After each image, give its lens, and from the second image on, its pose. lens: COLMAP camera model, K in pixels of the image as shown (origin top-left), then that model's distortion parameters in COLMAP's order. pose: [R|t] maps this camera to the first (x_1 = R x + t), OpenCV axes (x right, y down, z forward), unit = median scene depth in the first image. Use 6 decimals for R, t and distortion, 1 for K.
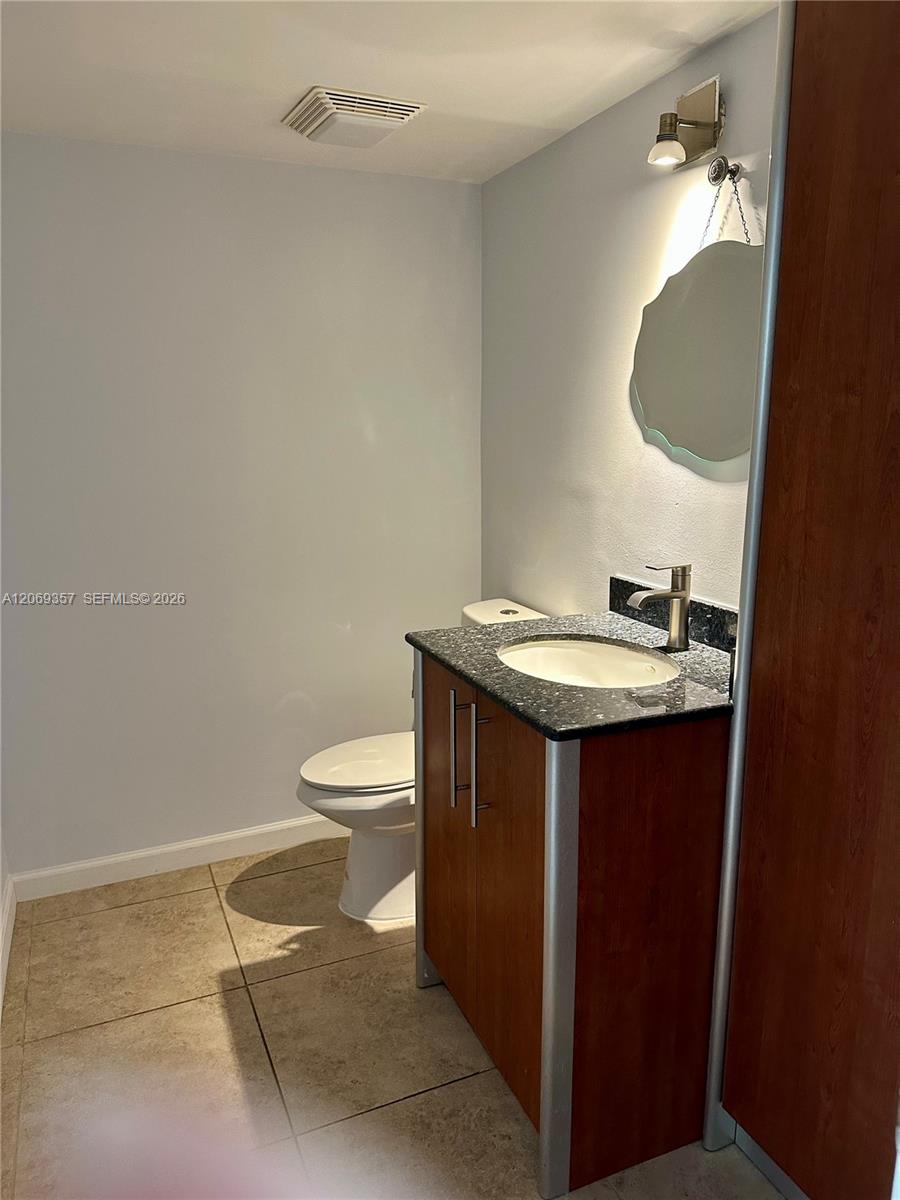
lens RADIAL K [[845.9, 0, 457.6], [0, 845.9, 599.7], [0, 0, 1]] dist [0.144925, -0.254887]
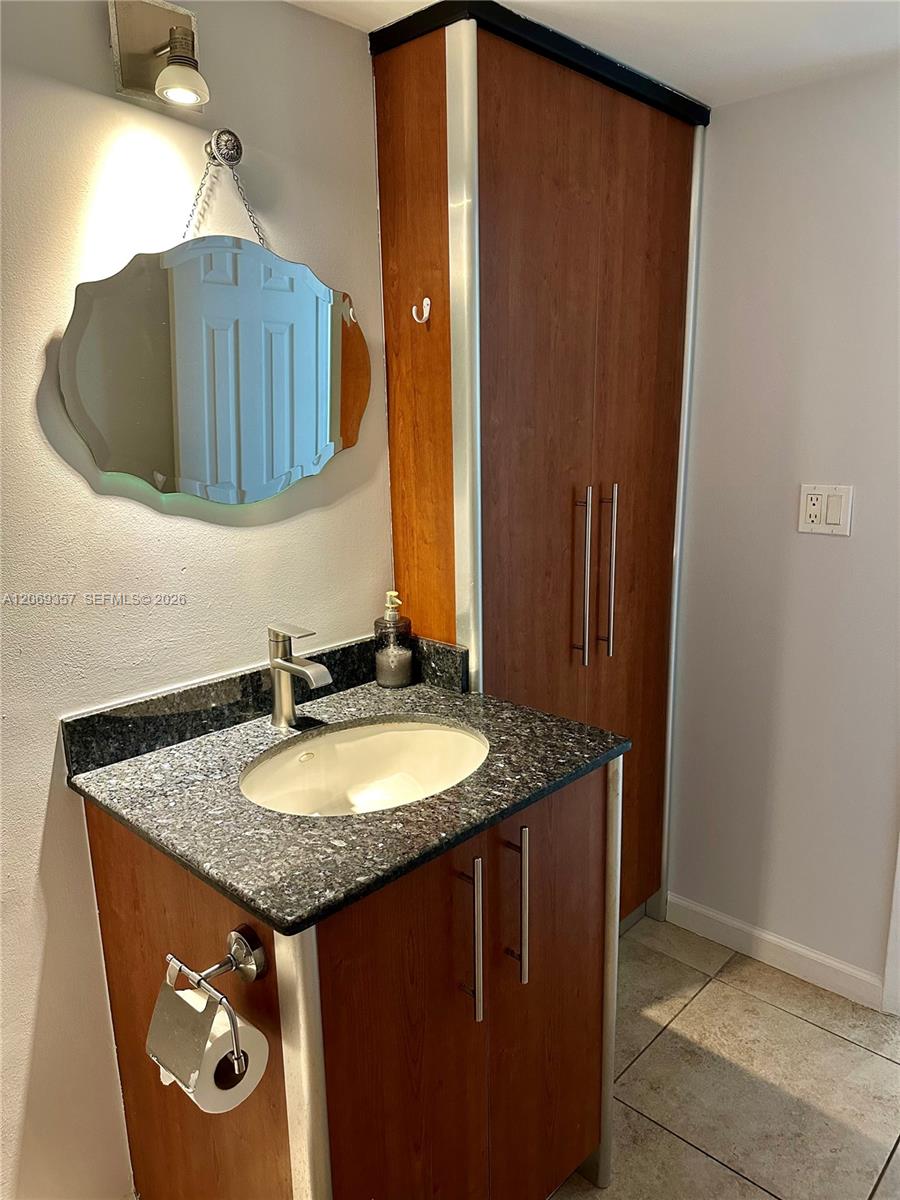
lens RADIAL K [[845.9, 0, 457.6], [0, 845.9, 599.7], [0, 0, 1]] dist [0.144925, -0.254887]
pose [[-0.382137, -0.209053, 0.900149, -0.717208], [0.200554, 0.932099, 0.301613, -0.370704], [-0.902081, 0.295786, -0.314263, 1.443243]]
